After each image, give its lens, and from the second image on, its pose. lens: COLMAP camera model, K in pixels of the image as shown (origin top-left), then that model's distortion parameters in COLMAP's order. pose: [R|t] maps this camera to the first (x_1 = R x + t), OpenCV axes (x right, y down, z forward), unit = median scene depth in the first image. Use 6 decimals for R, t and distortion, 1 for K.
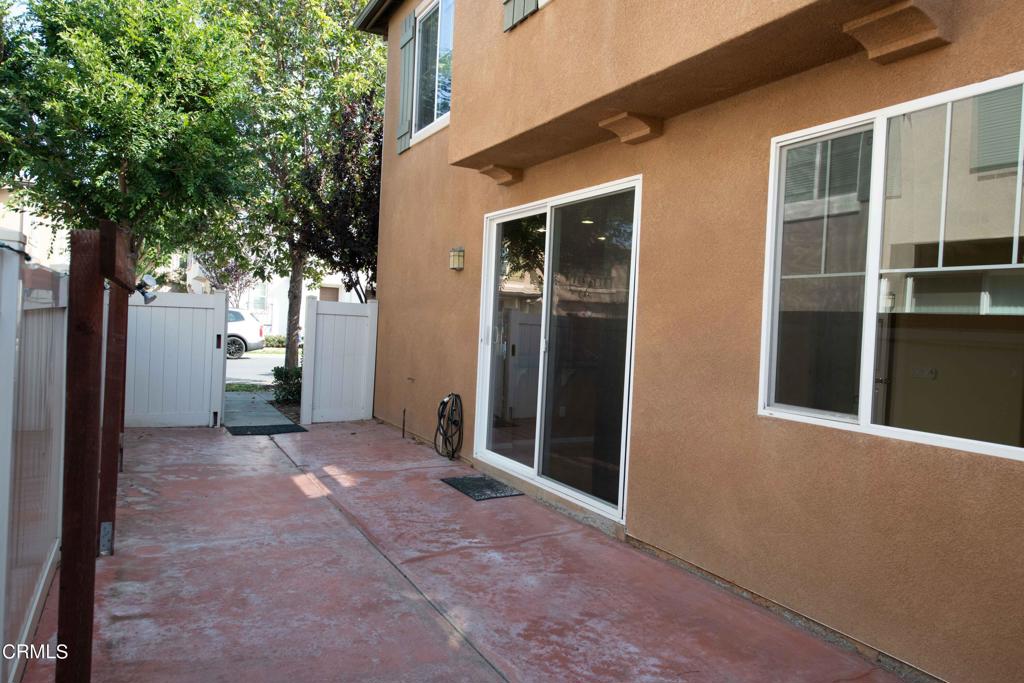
lens RADIAL K [[665.4, 0, 514.6], [0, 665.4, 338.6], [0, 0, 1]] dist [0.007363, 0.000582]
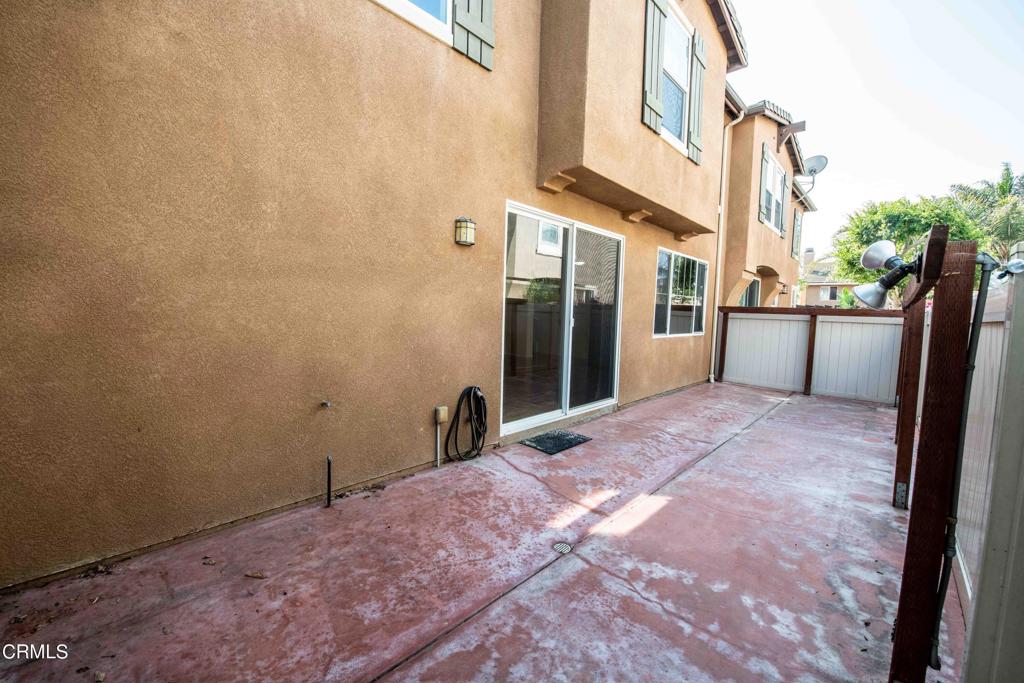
lens RADIAL K [[409.2, 0, 515.3], [0, 409.2, 342.1], [0, 0, 1]] dist [-0.015433, -0.001459]
pose [[-0.294958, -0.135153, 0.945904, -0.957853], [-0.026508, 0.990722, 0.133291, -0.079125], [-0.955143, 0.014241, -0.295804, 1.710048]]
